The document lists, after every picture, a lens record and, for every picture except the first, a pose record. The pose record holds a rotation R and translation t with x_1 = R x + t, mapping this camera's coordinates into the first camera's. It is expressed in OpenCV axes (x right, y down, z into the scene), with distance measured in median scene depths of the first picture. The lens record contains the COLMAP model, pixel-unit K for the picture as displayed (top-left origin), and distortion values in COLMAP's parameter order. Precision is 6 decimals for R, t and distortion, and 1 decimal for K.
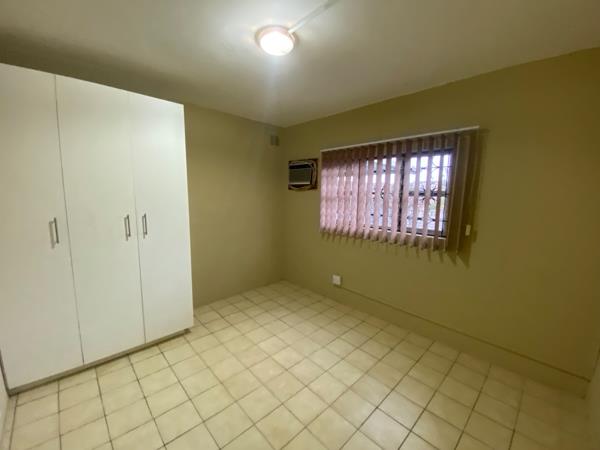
lens RADIAL K [[243.9, 0, 299.4], [0, 243.9, 222.4], [0, 0, 1]] dist [0.006575, -0.003191]
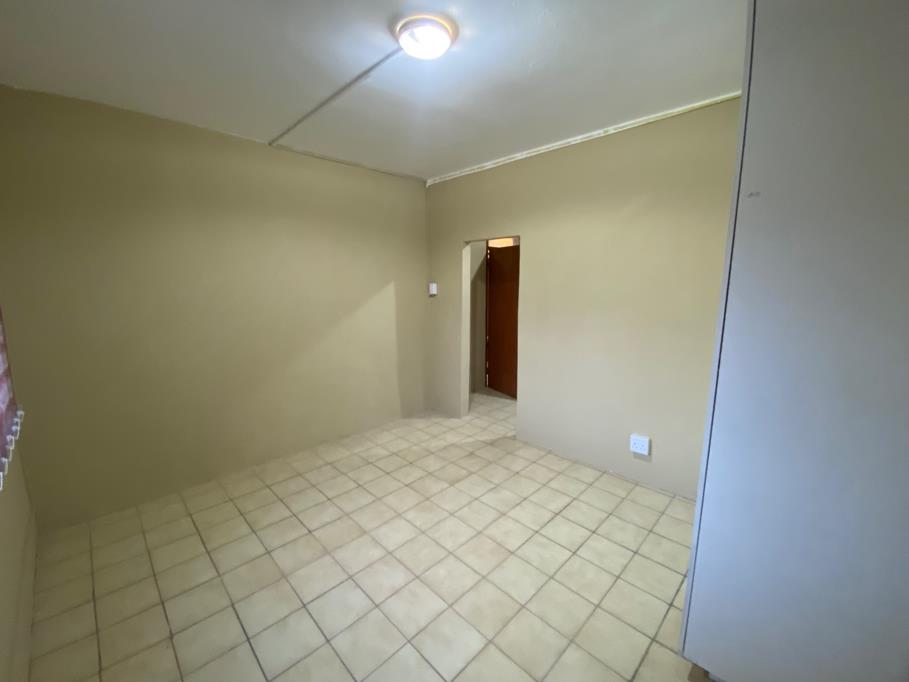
lens RADIAL K [[369.5, 0, 453.1], [0, 369.5, 340.3], [0, 0, 1]] dist [0.006575, -0.003191]
pose [[-0.999531, -0.005846, -0.030063, -0.103583], [-0.014147, 0.958744, 0.283918, -0.193953], [0.027163, 0.284211, -0.958377, 1.642132]]
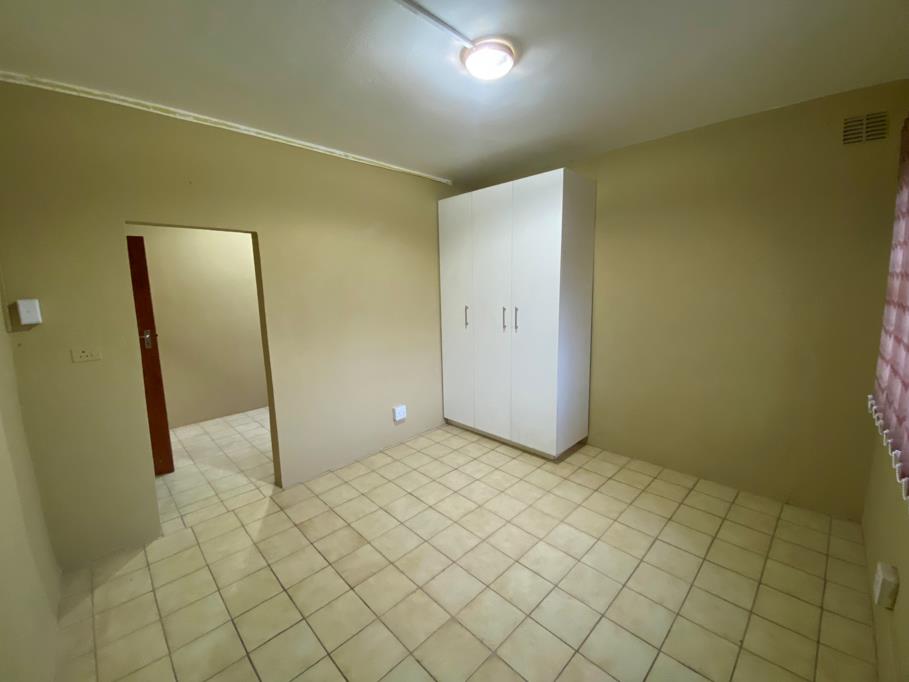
lens RADIAL K [[369.5, 0, 458.6], [0, 369.5, 339.7], [0, 0, 1]] dist [0.006575, -0.003191]
pose [[0.029935, 0.129527, -0.991124, 0.792479], [-0.104842, 0.986506, 0.125757, -0.063709], [0.994038, 0.100146, 0.043111, 0.728496]]
